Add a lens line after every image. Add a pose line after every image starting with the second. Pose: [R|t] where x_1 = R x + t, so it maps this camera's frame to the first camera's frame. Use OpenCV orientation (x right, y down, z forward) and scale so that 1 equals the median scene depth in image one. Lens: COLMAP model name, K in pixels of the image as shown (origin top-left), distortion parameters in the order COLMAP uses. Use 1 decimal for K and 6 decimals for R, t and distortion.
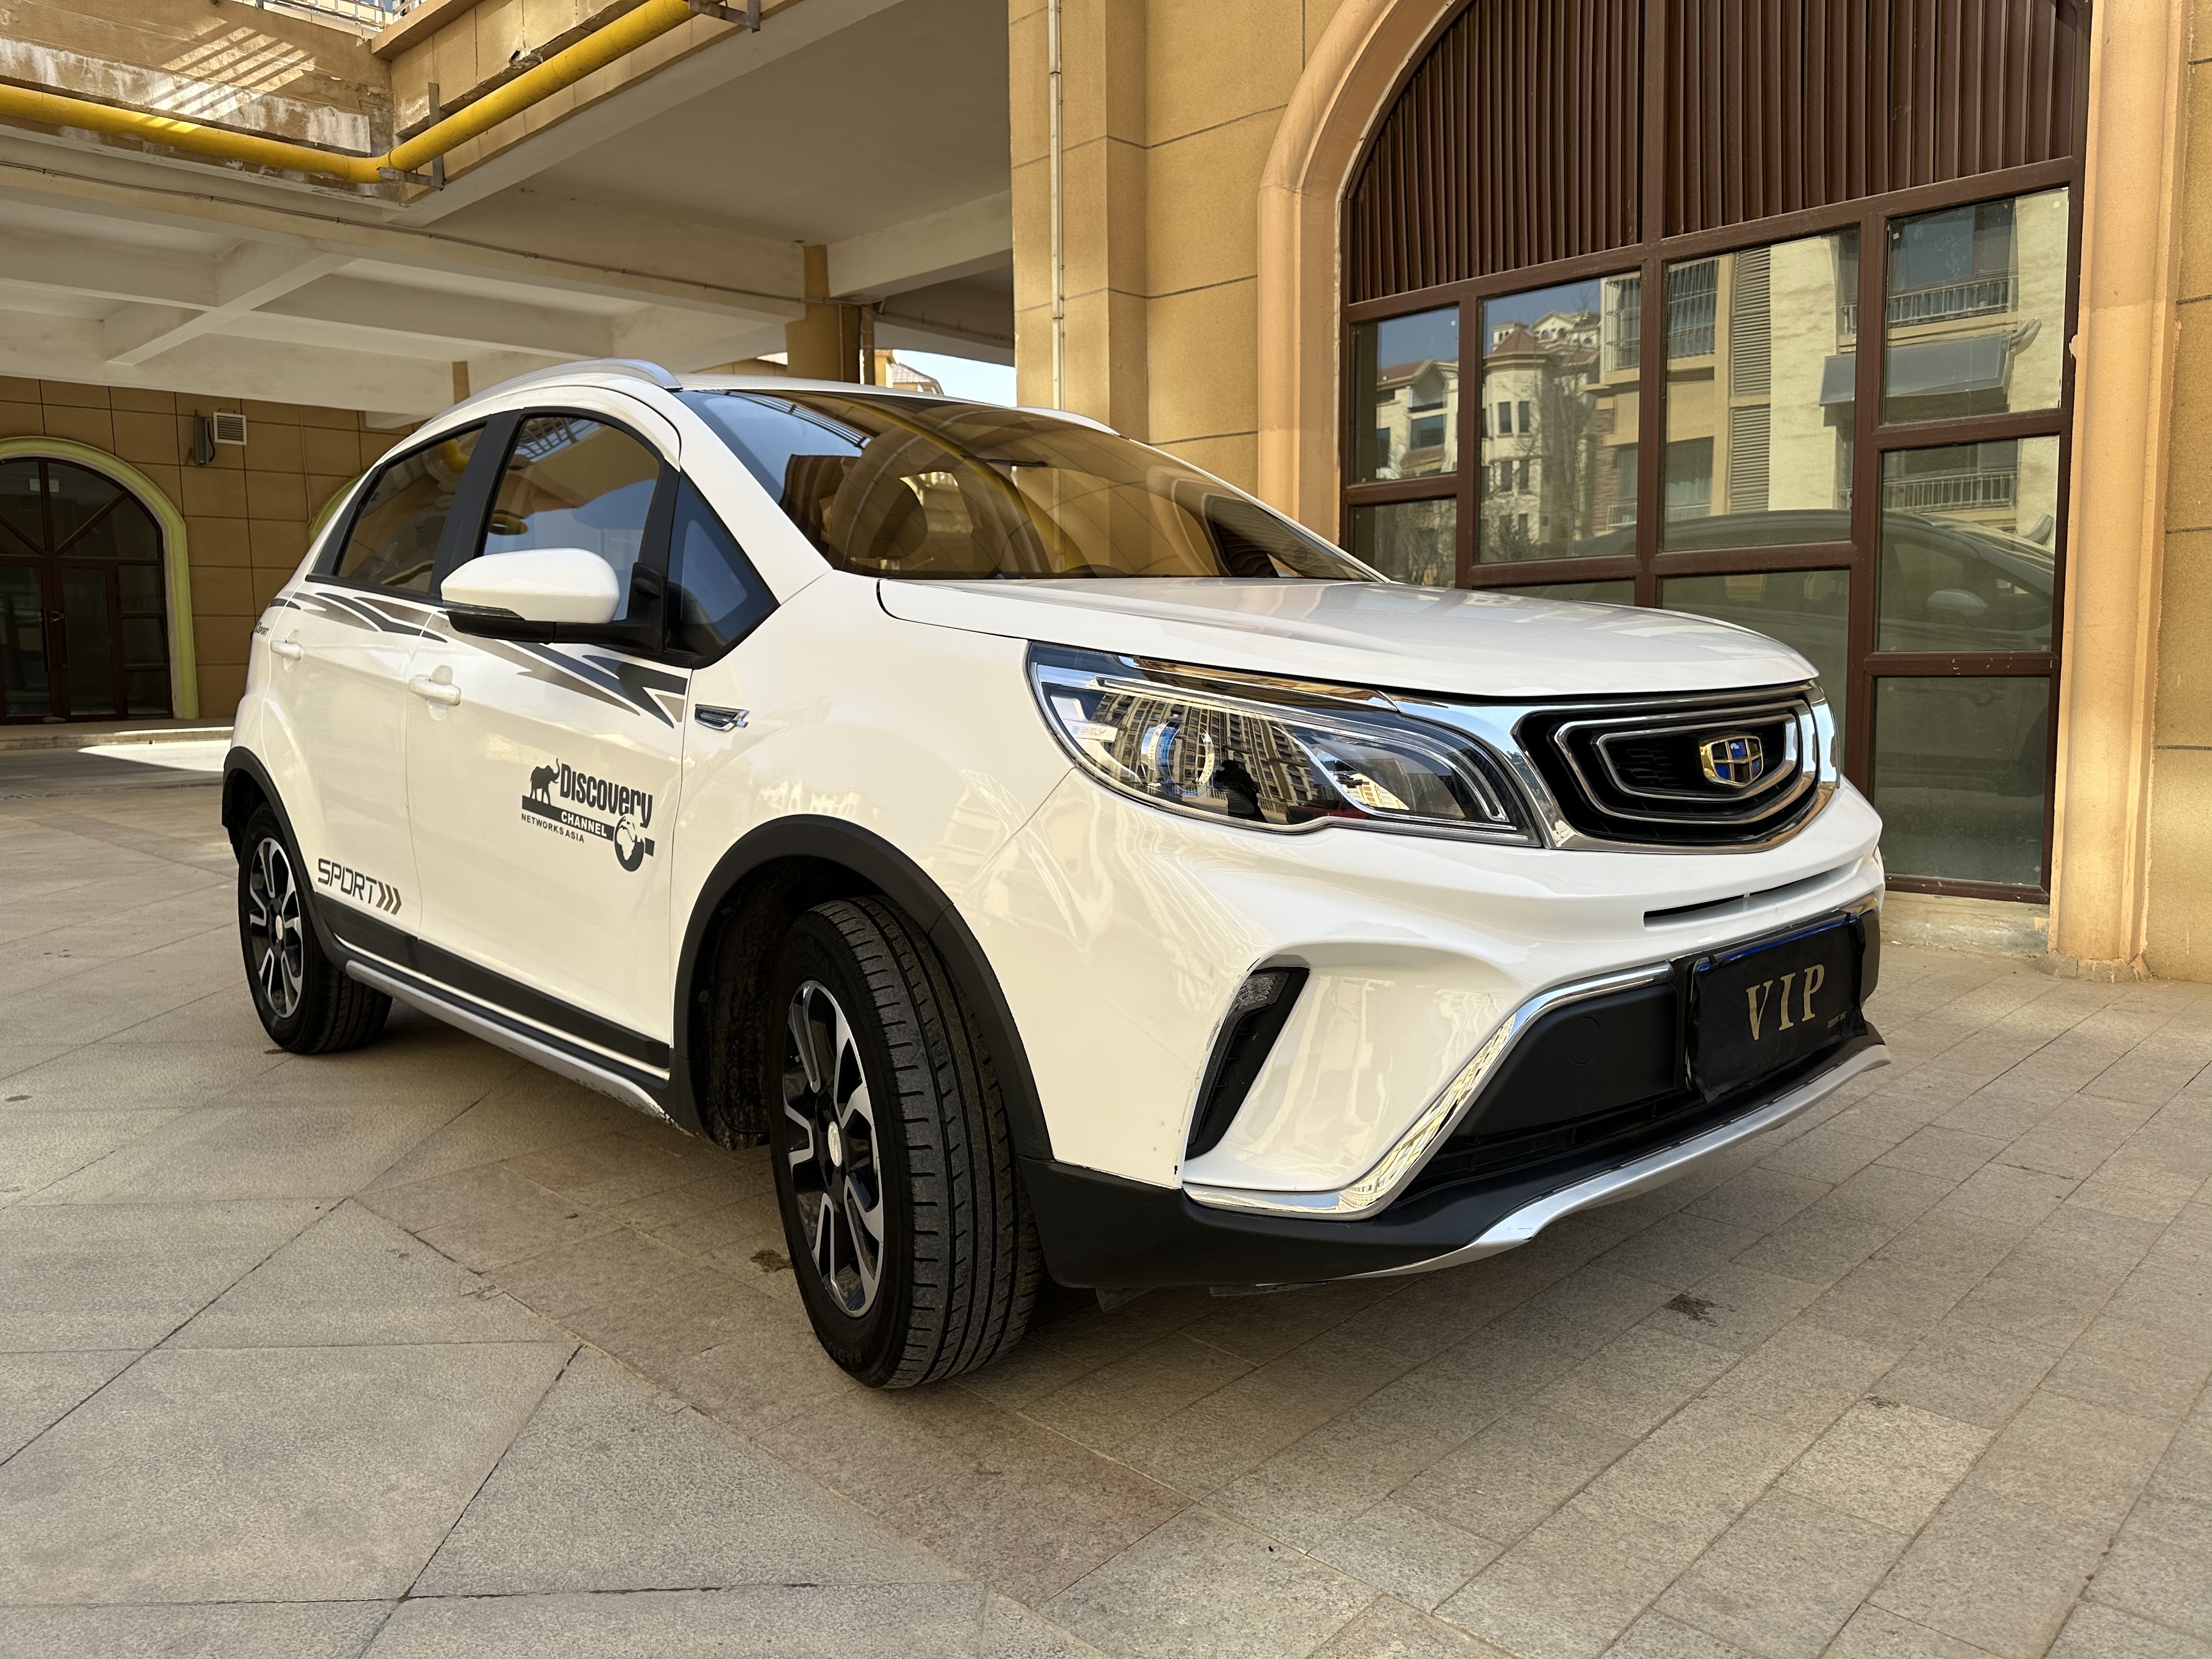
lens RADIAL K [[1564.9, 0, 1110.9], [0, 1564.9, 826.9], [0, 0, 1]] dist [0.016598, -0.023377]
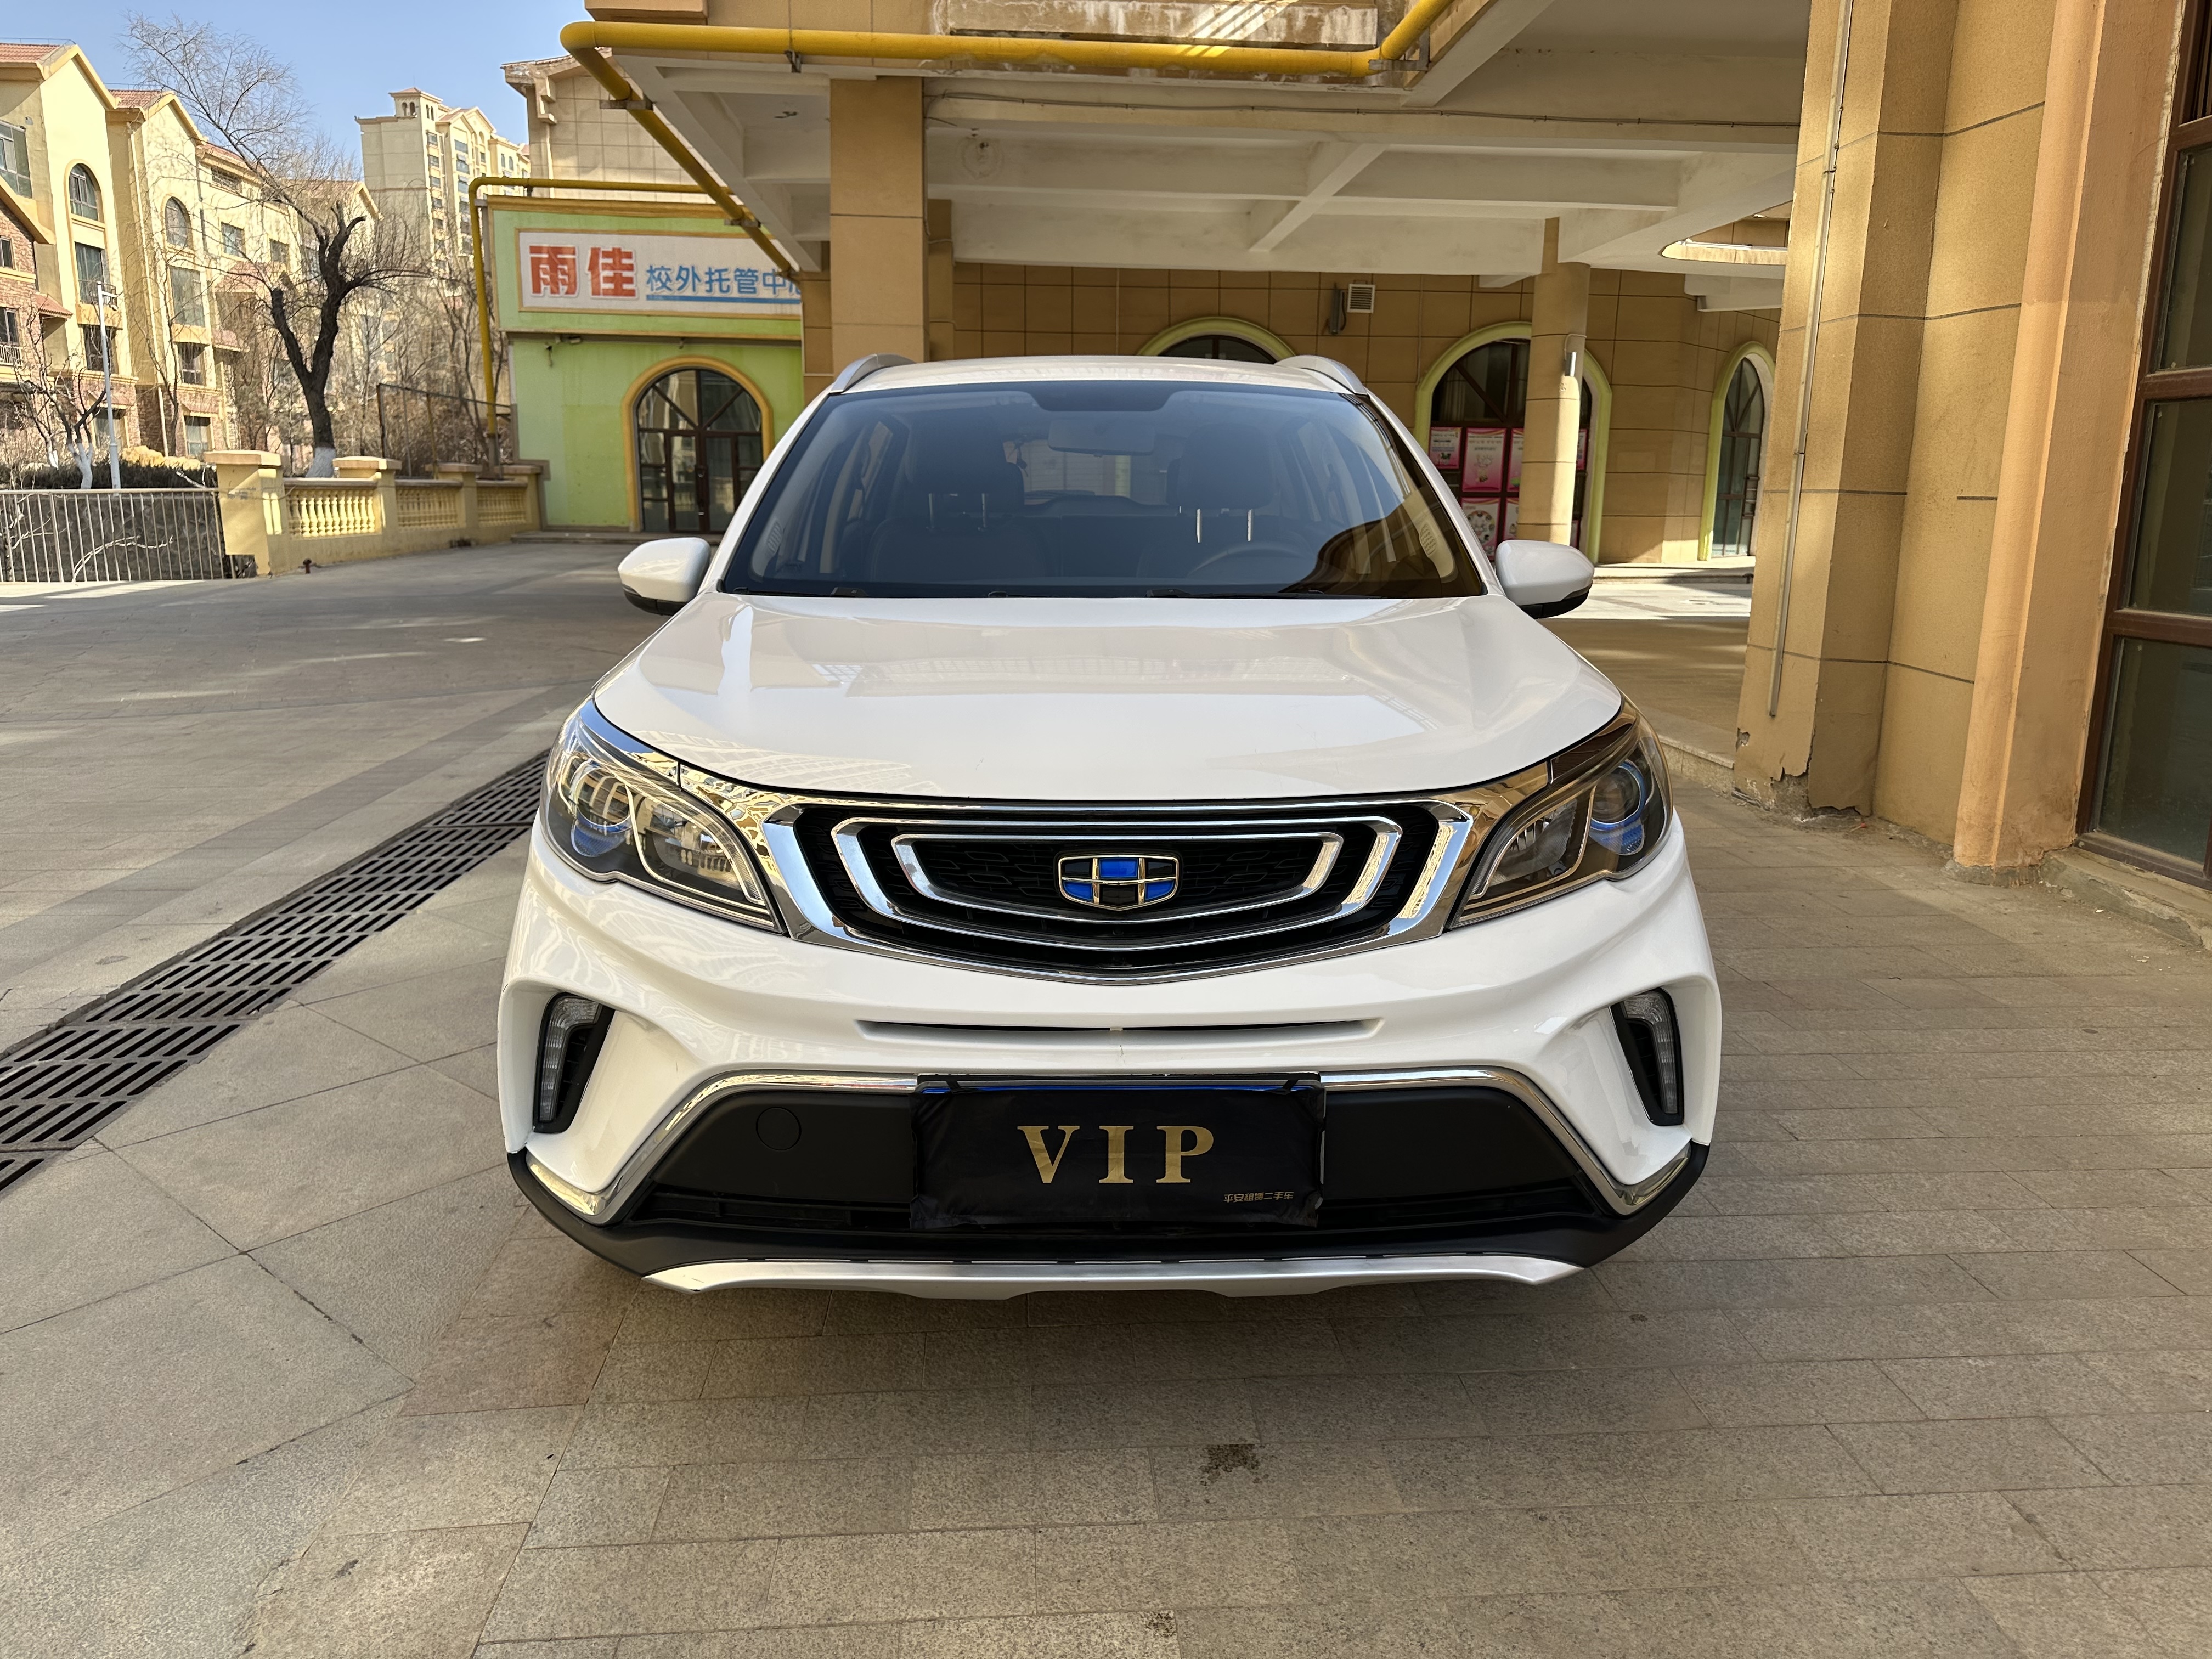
lens RADIAL K [[1564.9, 0, 1122.2], [0, 1564.9, 839.7], [0, 0, 1]] dist [0.016598, -0.023377]
pose [[0.749448, 0.165675, -0.640999, 0.285236], [-0.095776, 0.985130, 0.142640, -0.056099], [0.655099, -0.045509, 0.754171, 0.101090]]
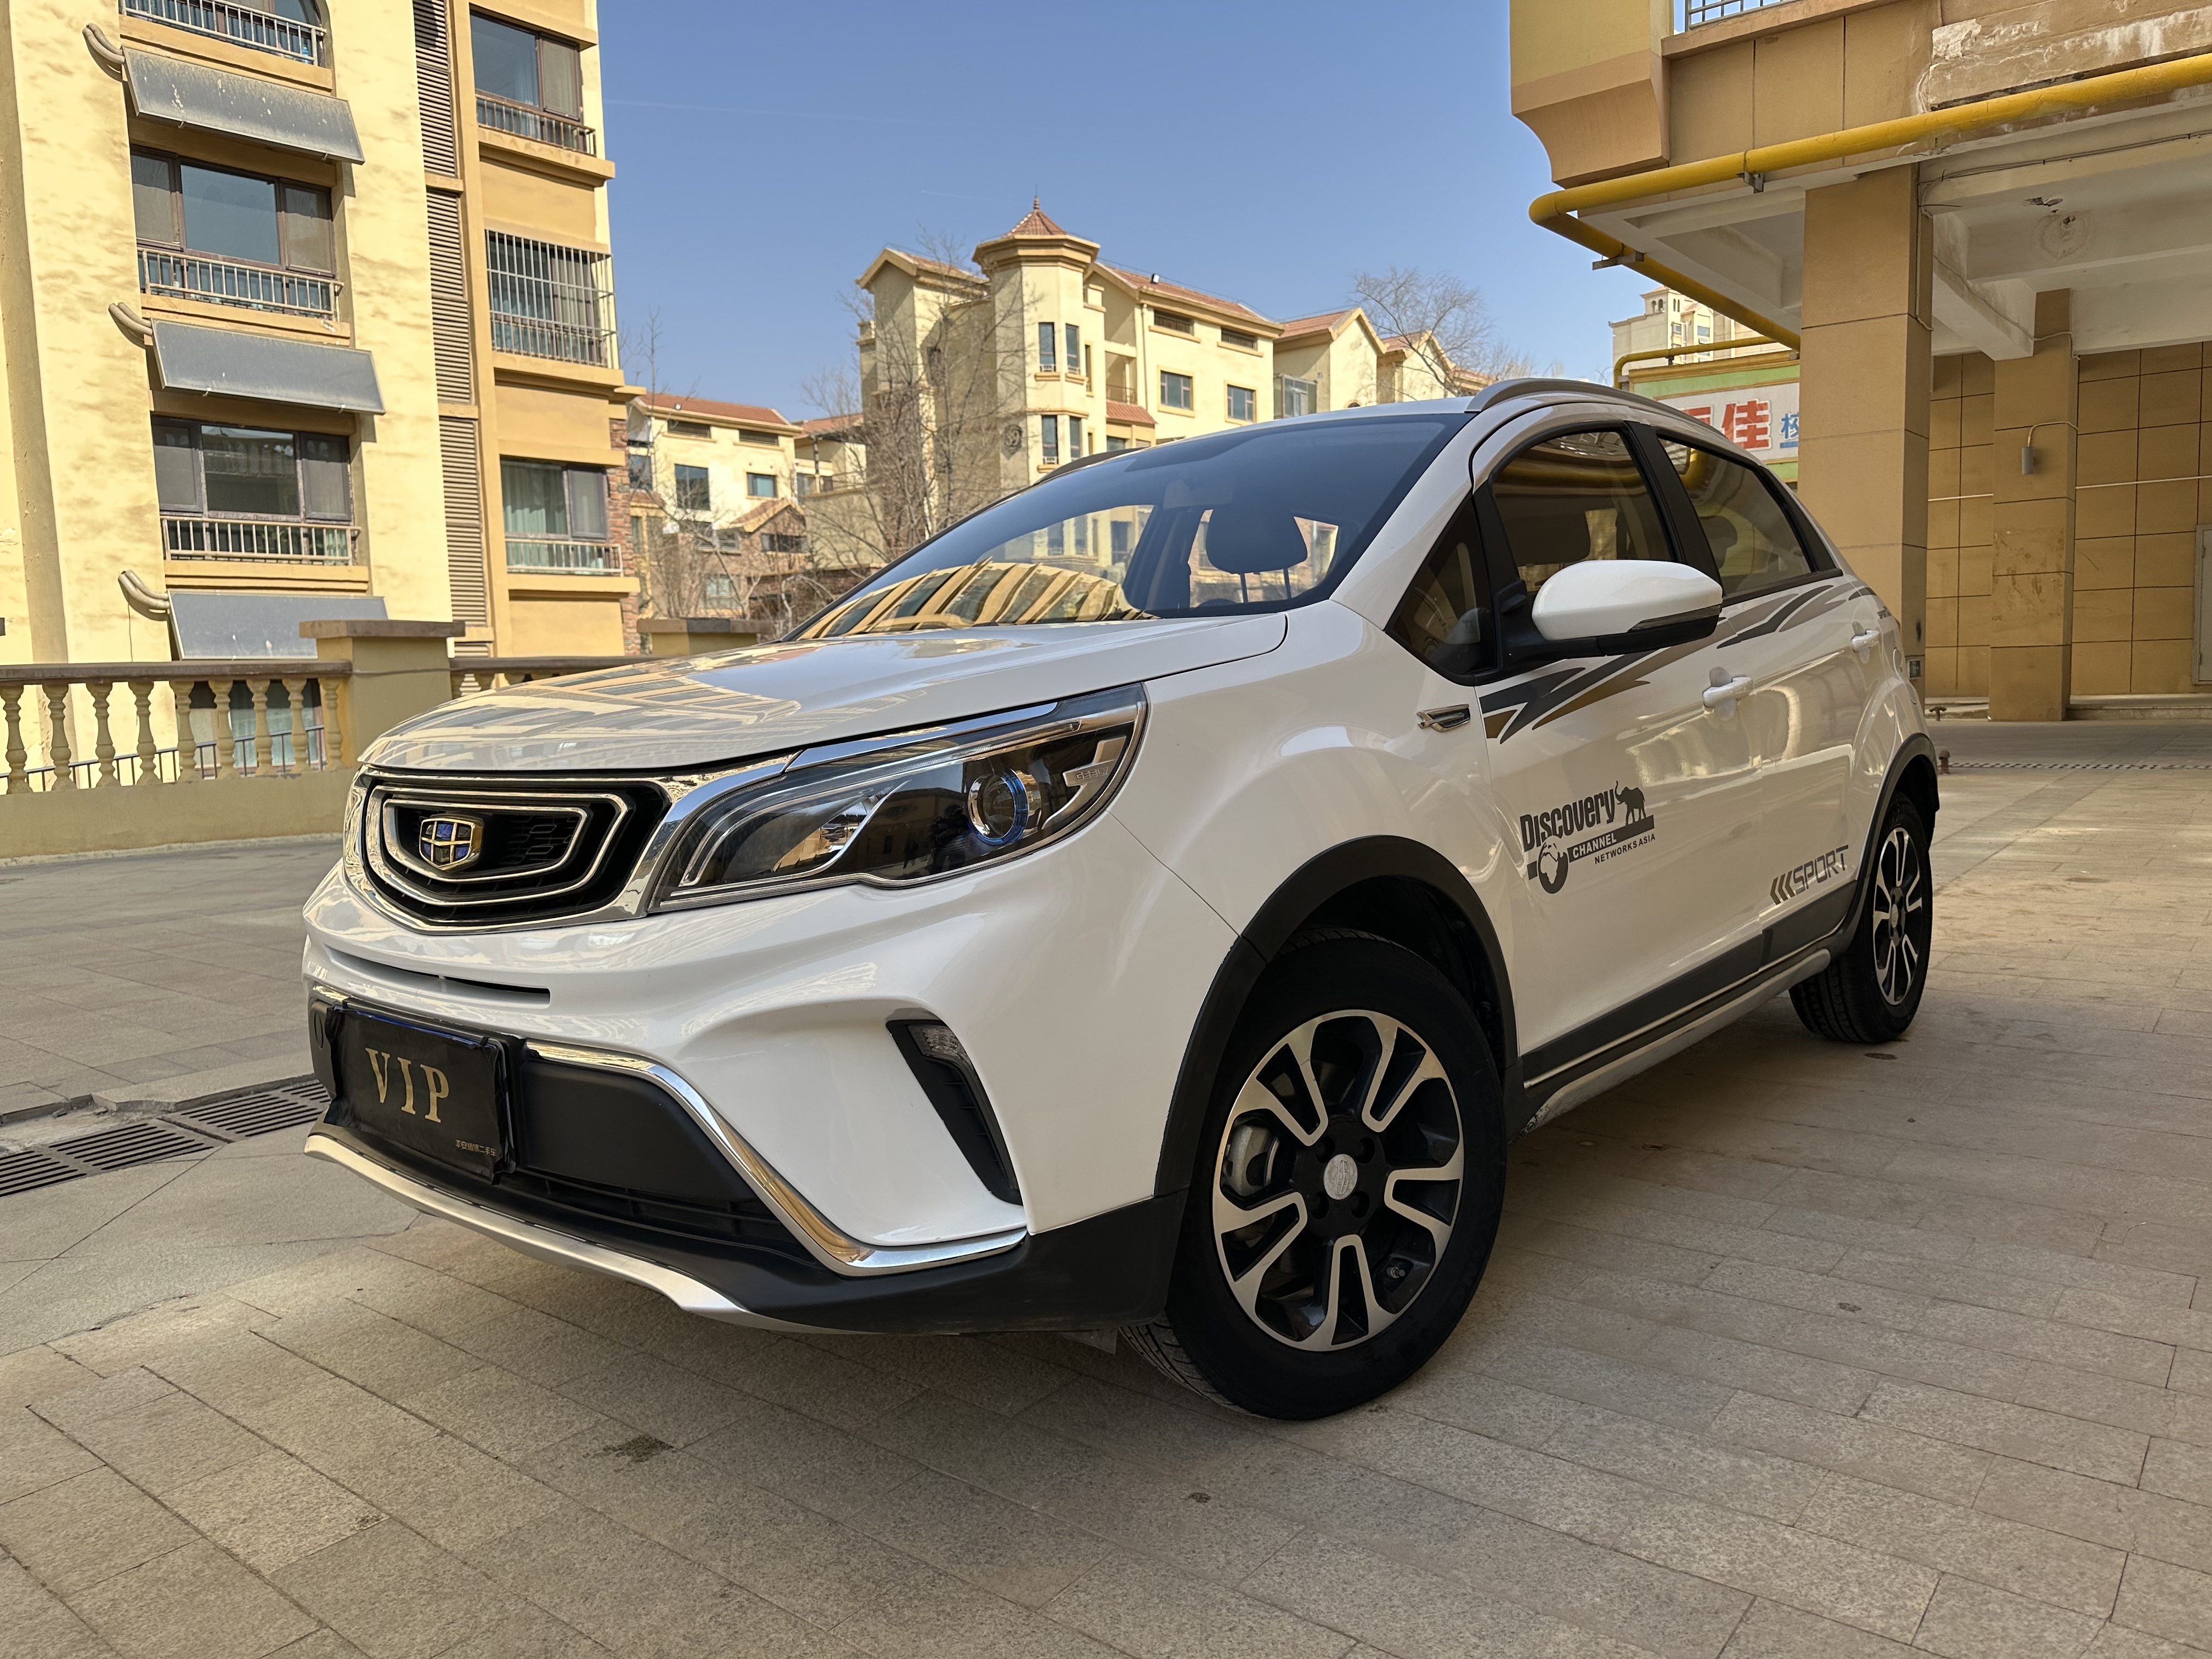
lens RADIAL K [[1564.9, 0, 1115.8], [0, 1564.9, 834.4], [0, 0, 1]] dist [0.016598, -0.023377]
pose [[0.106484, 0.115370, -0.987599, 0.425936], [-0.078882, 0.991095, 0.107273, -0.056183], [0.991180, 0.066481, 0.114636, 0.388961]]
